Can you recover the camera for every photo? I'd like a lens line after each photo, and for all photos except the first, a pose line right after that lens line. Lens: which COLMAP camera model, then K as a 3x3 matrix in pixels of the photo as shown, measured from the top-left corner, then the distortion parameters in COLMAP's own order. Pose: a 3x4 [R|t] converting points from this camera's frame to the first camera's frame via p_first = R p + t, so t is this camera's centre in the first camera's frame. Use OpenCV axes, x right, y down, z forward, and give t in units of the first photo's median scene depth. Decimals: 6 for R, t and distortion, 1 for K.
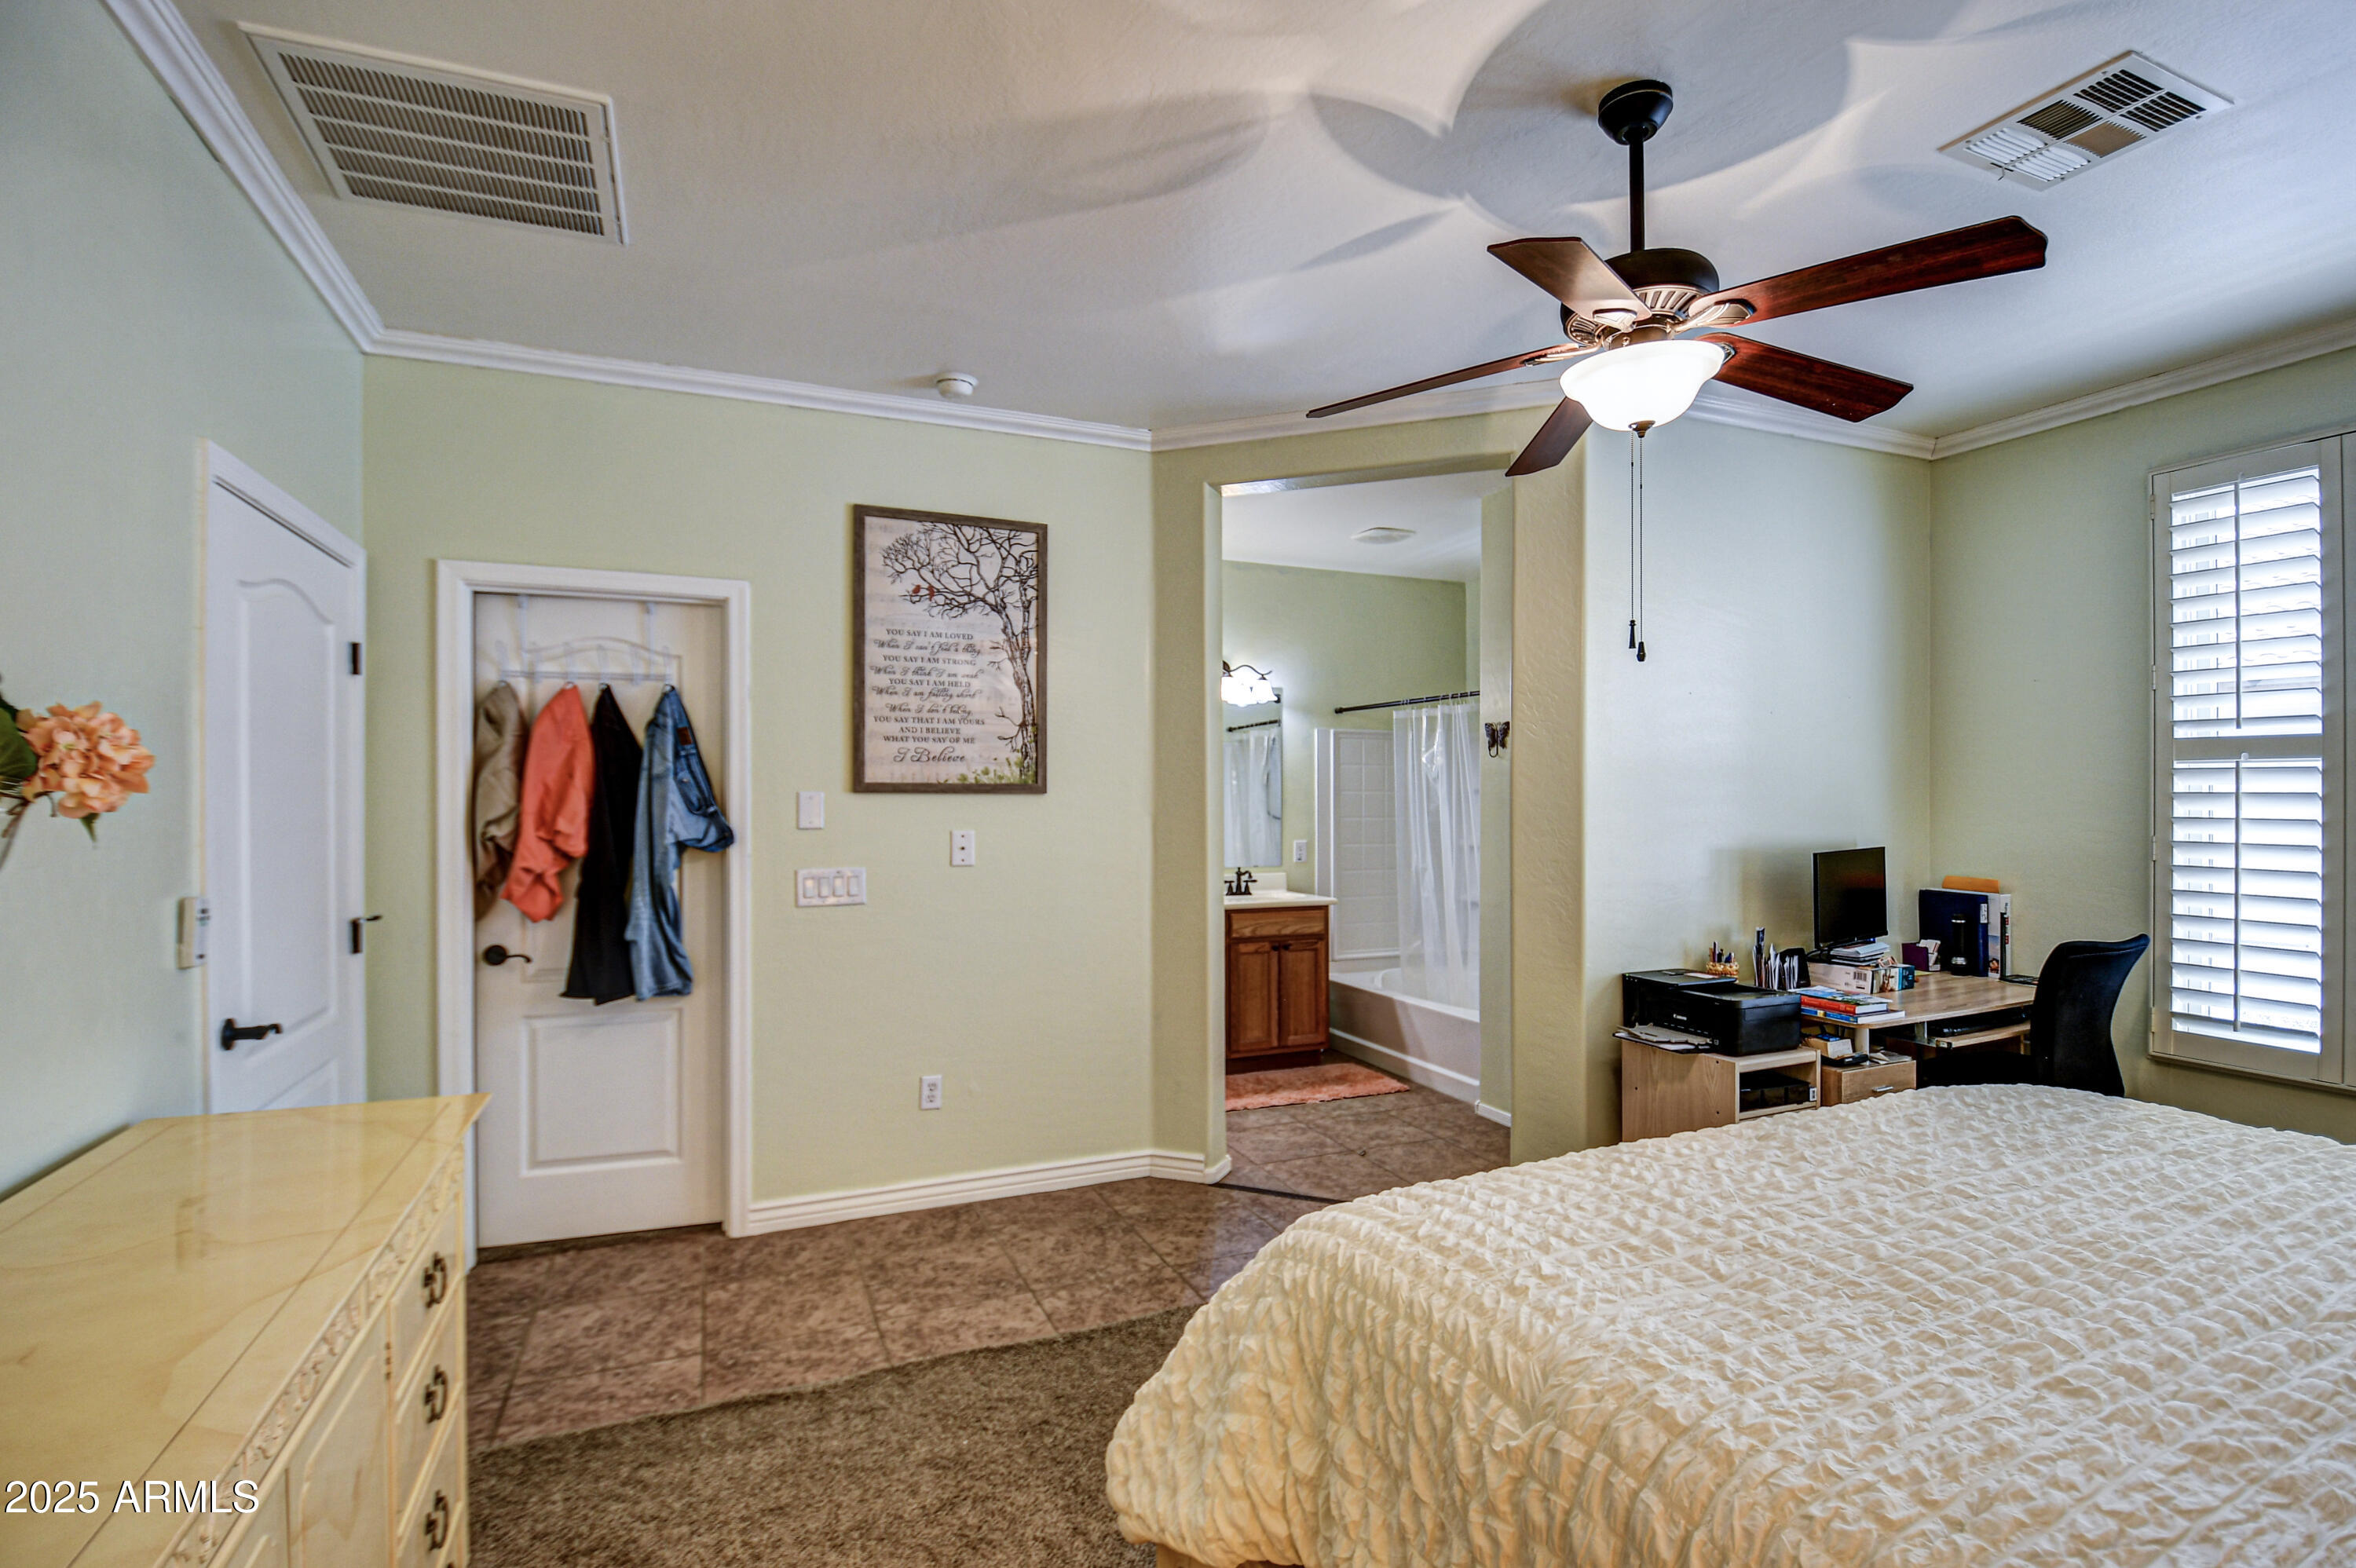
lens RADIAL K [[1063.5, 0, 1184.1], [0, 1063.5, 823.2], [0, 0, 1]] dist [-0.003587, -0.000930]
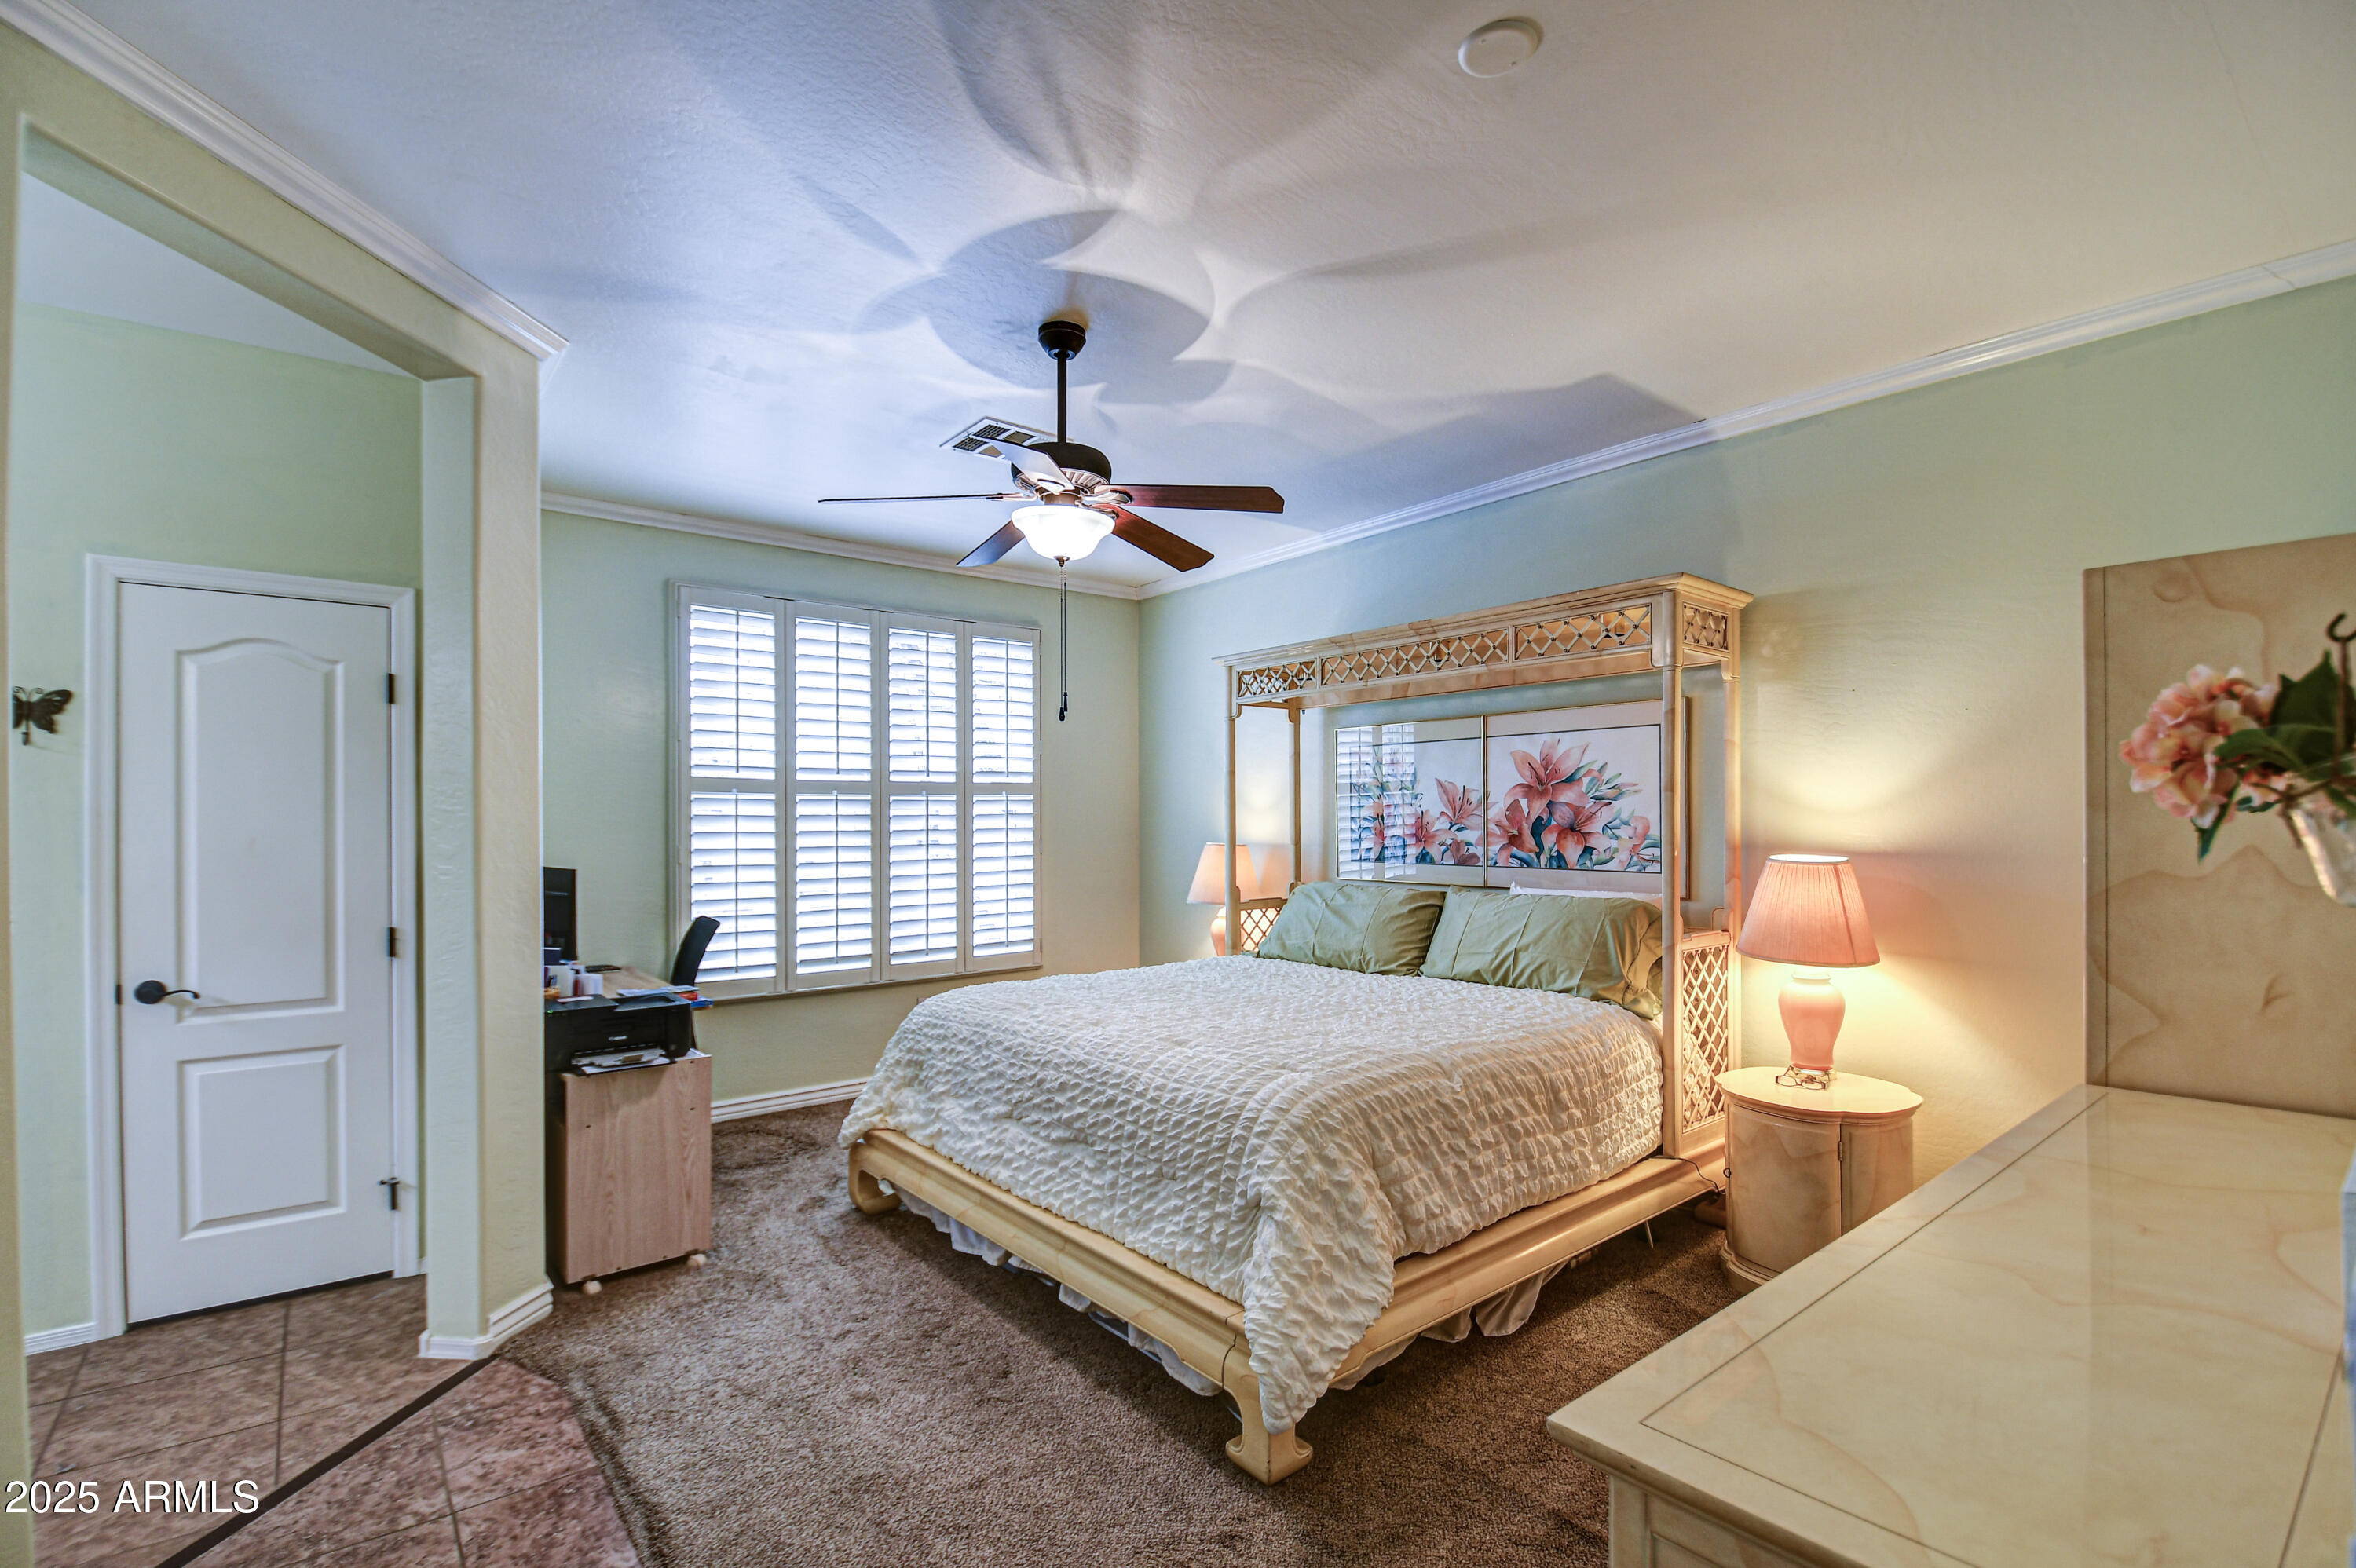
lens RADIAL K [[1063.5, 0, 1184.1], [0, 1063.5, 823.2], [0, 0, 1]] dist [-0.003587, -0.000930]
pose [[-0.246709, 0.002046, 0.969087, -0.565348], [0.029527, 0.999549, 0.005406, -0.005721], [-0.968640, 0.029948, -0.246659, 0.672698]]
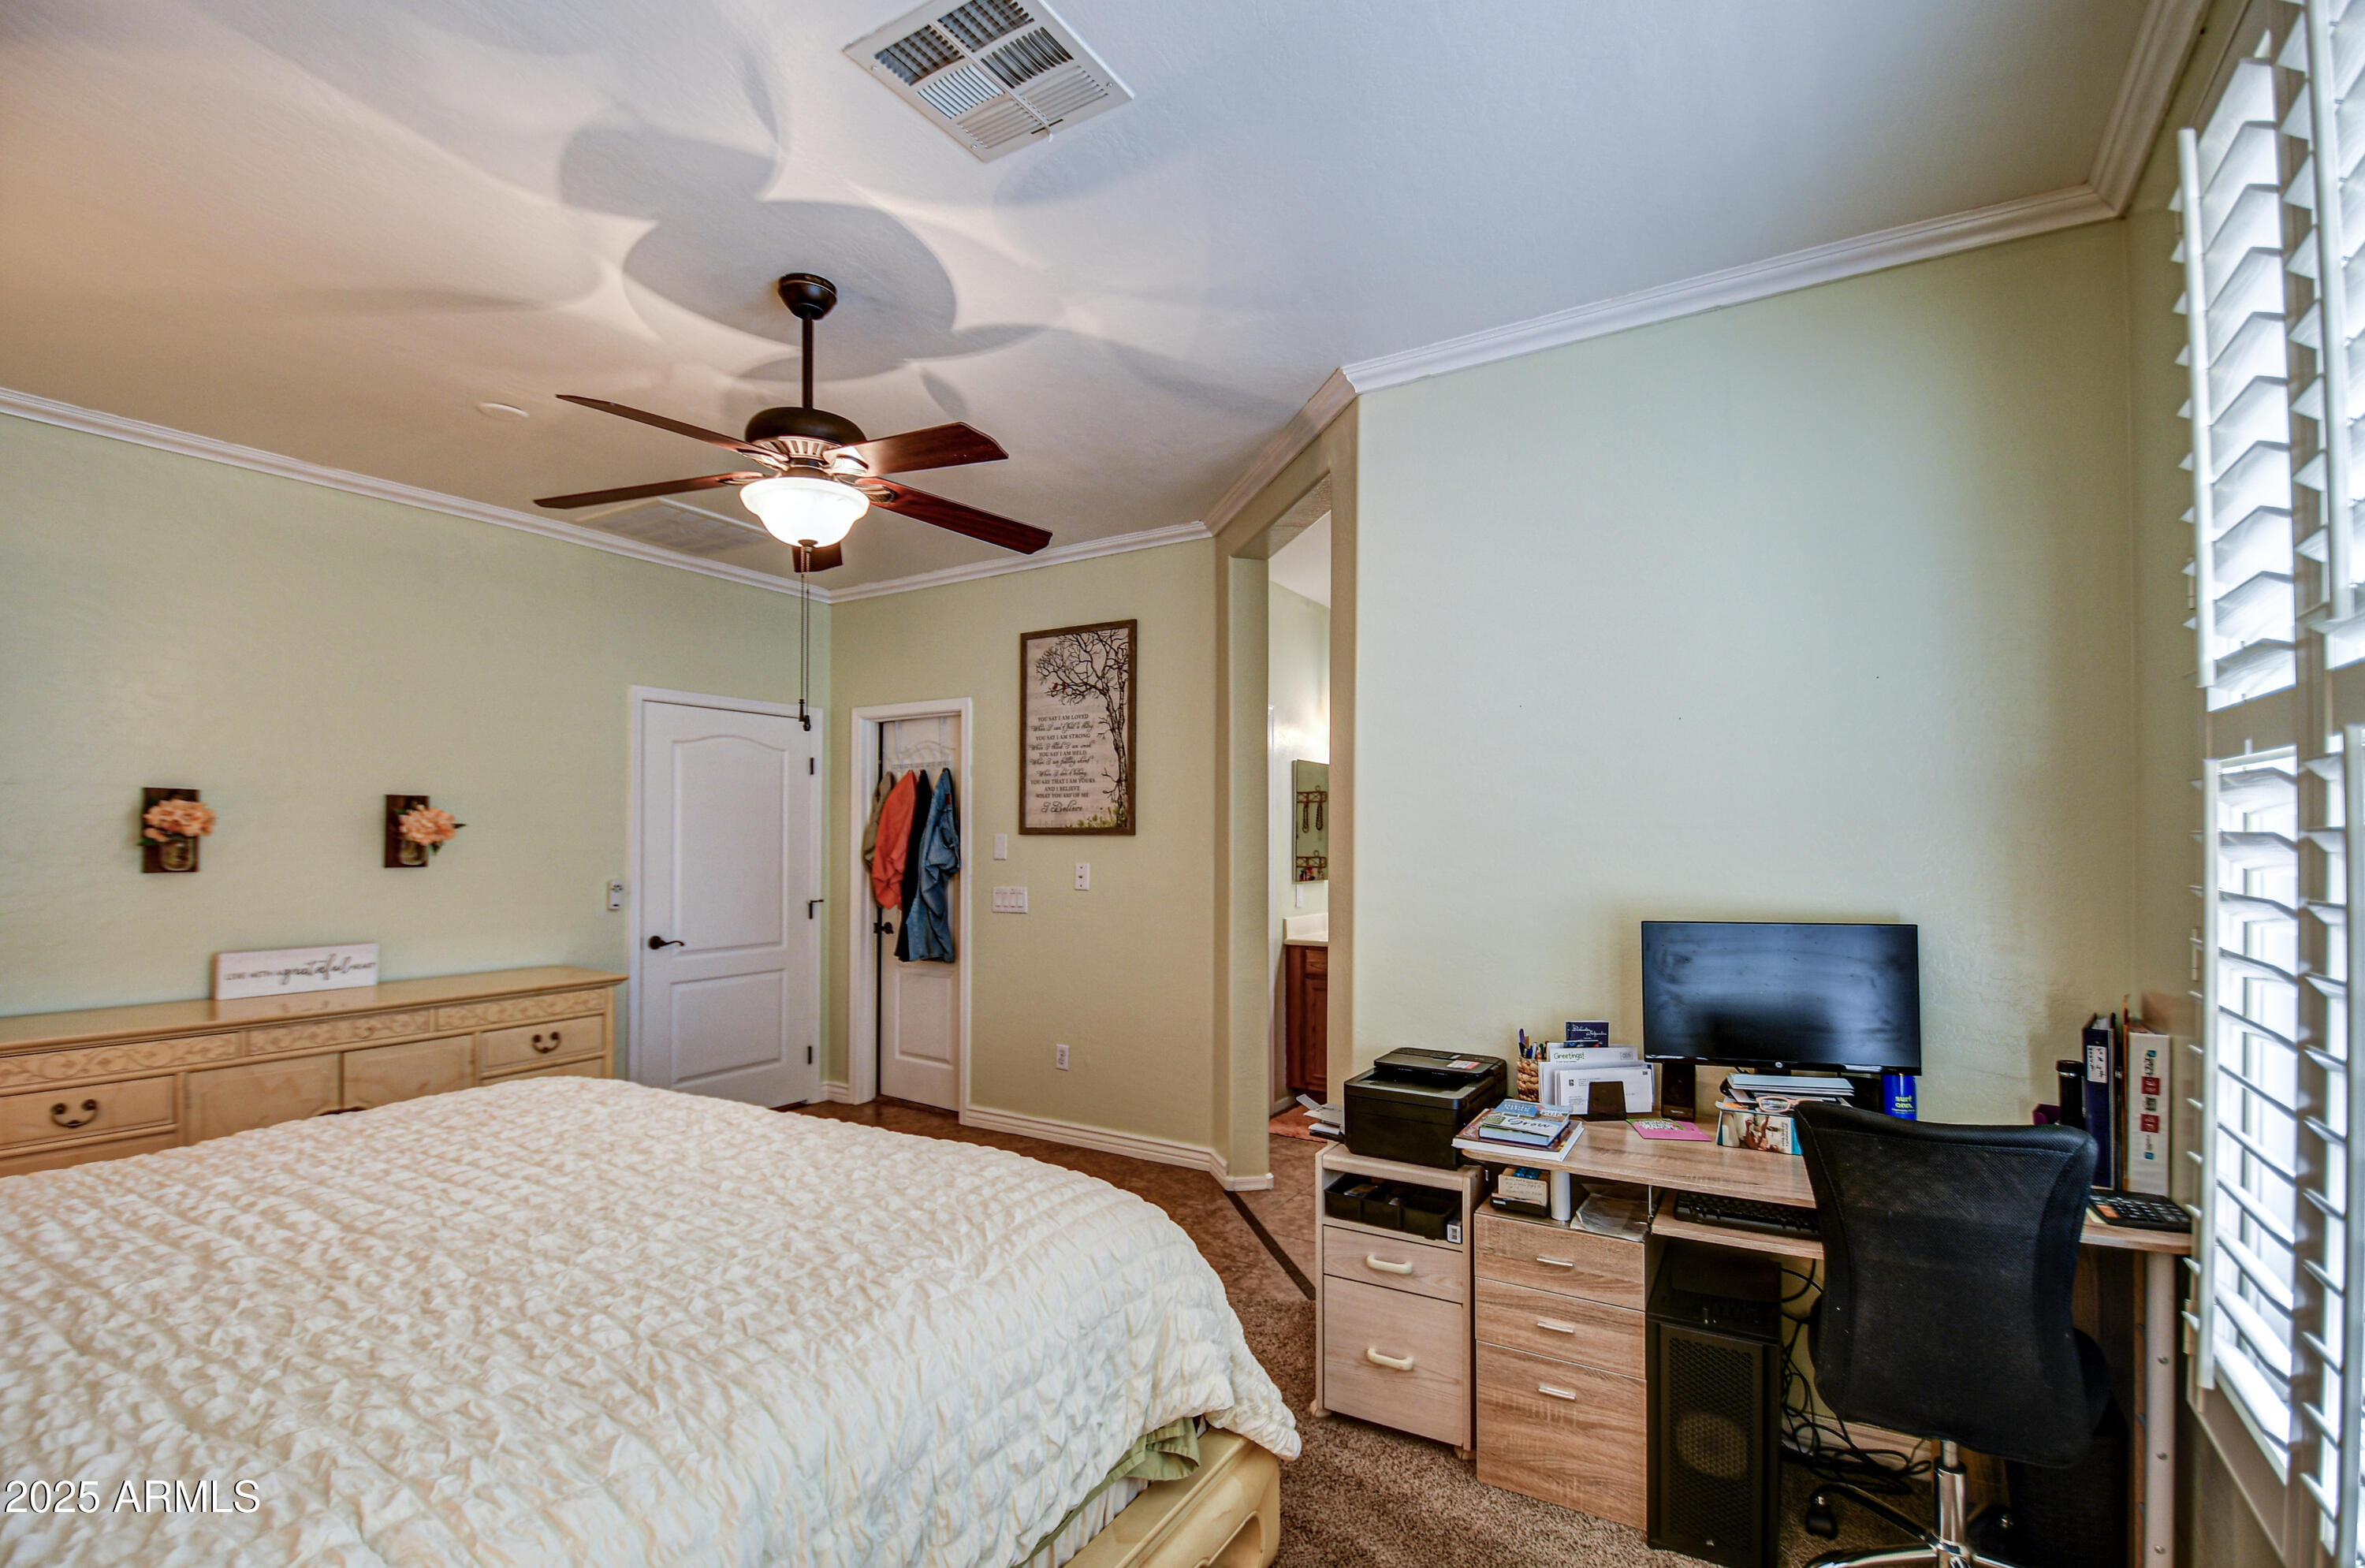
lens RADIAL K [[1046.3, 0, 1207.5], [0, 1046.3, 851.8], [0, 0, 1]] dist [-0.002099, -0.000271]
pose [[0.591963, 0.011774, -0.805879, 0.952119], [-0.023357, 0.999724, -0.002551, -0.007837], [0.805626, 0.020333, 0.592075, 0.364207]]
